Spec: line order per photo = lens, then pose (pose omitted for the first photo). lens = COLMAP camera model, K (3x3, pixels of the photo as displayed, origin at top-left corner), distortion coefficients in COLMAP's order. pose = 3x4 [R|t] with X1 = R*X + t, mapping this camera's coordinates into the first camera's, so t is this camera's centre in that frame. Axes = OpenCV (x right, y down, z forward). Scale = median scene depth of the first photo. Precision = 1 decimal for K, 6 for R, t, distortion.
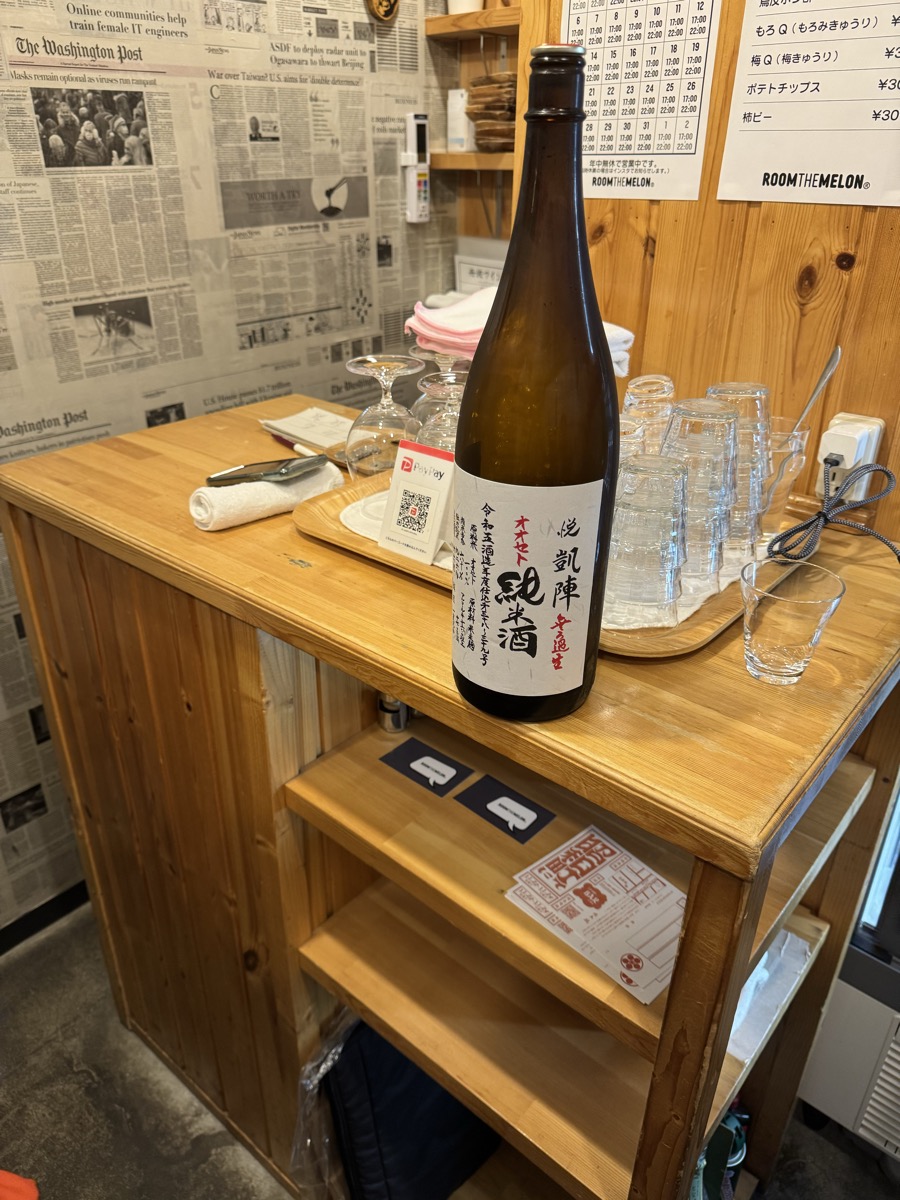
lens RADIAL K [[862.1, 0, 450.0], [0, 862.1, 600.0], [0, 0, 1]] dist [0.216274, 0.000043]
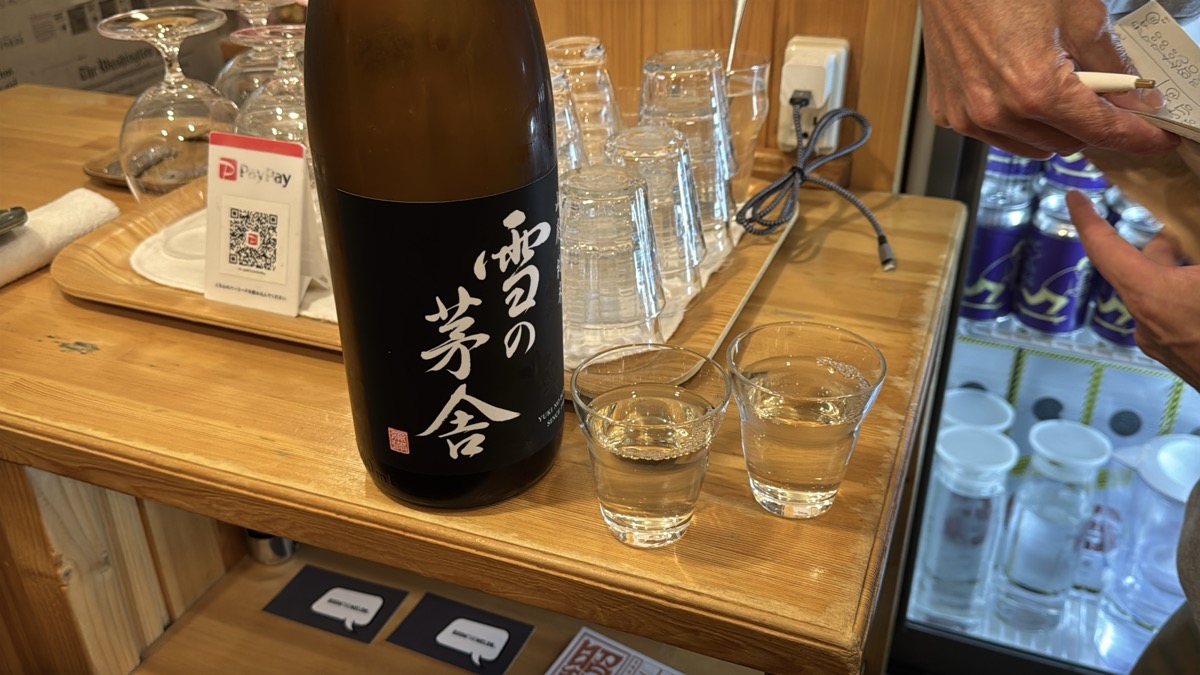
lens RADIAL K [[1048.9, 0, 599.2], [0, 1048.9, 346.0], [0, 0, 1]] dist [0.096888, -0.174963]
pose [[0.946165, -0.175271, 0.272126, -0.024482], [0.164365, 0.984414, 0.062553, -0.028979], [-0.278848, -0.014458, 0.960226, 0.153361]]
